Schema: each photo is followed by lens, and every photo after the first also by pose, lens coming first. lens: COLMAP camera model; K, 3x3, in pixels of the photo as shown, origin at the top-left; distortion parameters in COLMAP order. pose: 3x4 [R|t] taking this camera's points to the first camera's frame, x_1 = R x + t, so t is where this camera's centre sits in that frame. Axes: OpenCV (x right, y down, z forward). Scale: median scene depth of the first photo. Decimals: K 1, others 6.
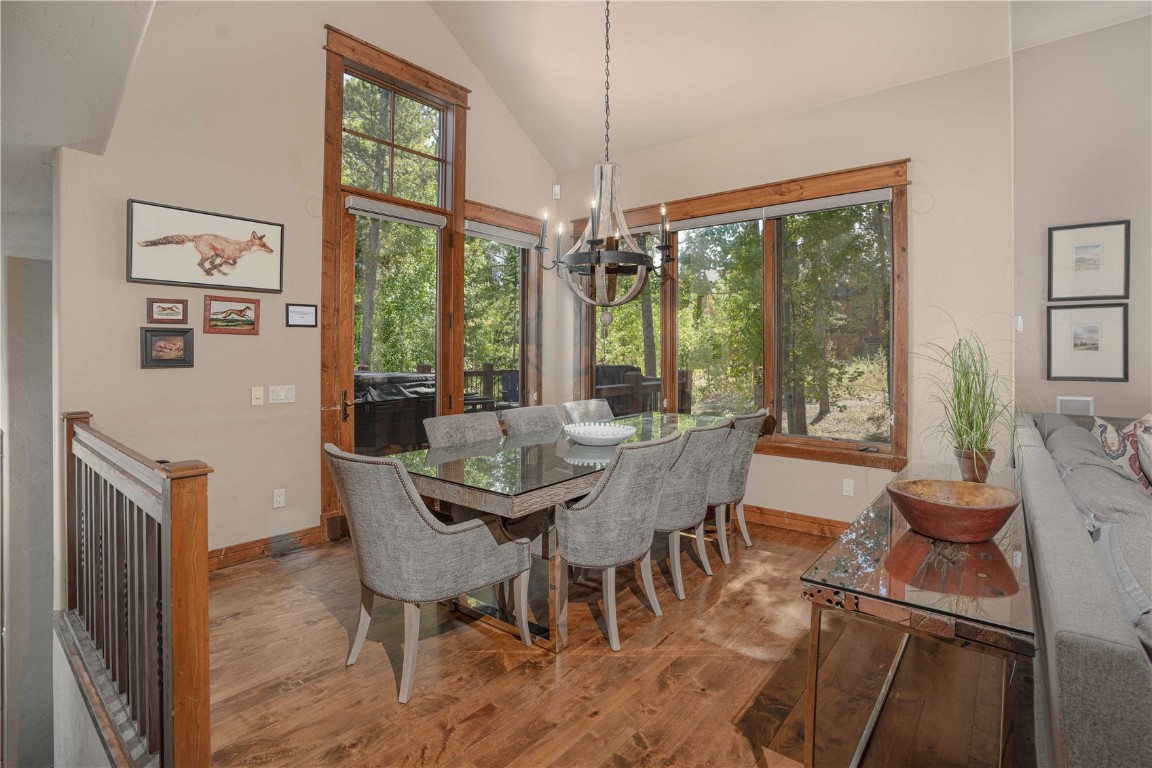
lens RADIAL K [[546.7, 0, 636.1], [0, 546.7, 348.1], [0, 0, 1]] dist [-0.010452, 0.005486]
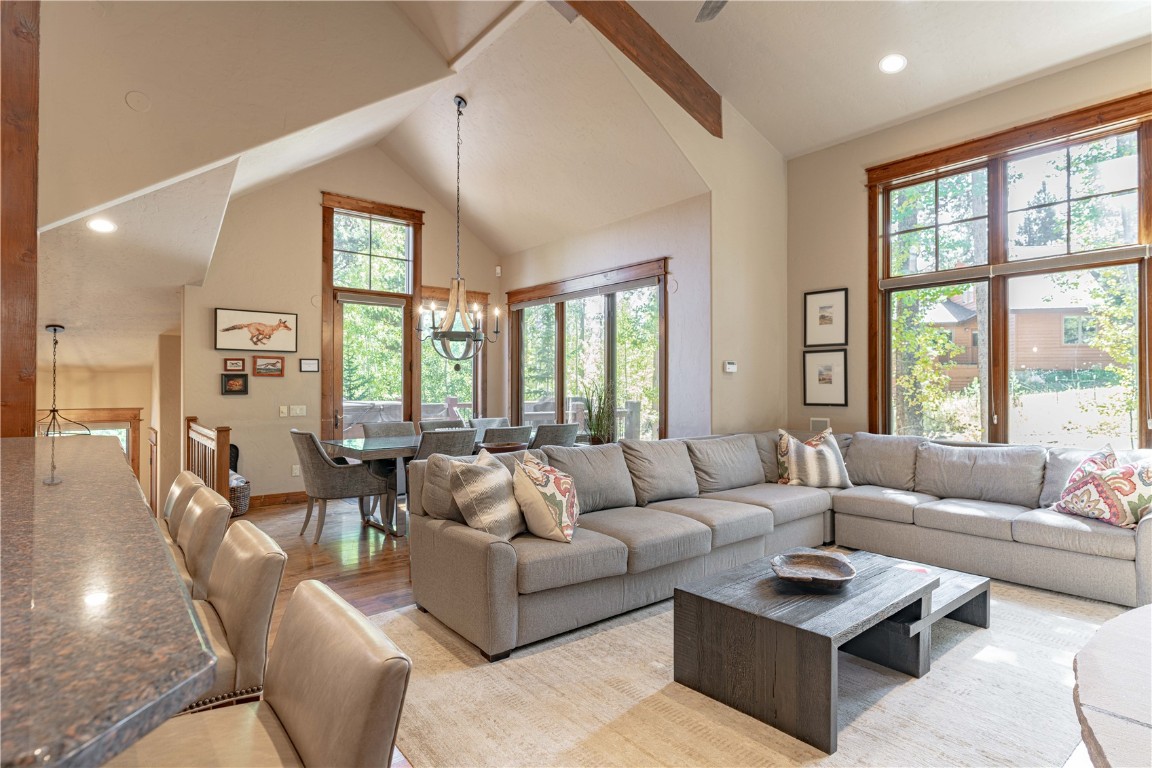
lens RADIAL K [[636.1, 0, 636.1], [0, 636.1, 383.1], [0, 0, 1]] dist [0.081725, 0.000896]
pose [[0.974837, -0.004781, -0.222867, 0.921397], [0.003826, 0.999982, -0.004715, 0.010378], [0.222886, 0.003744, 0.974837, -0.833361]]
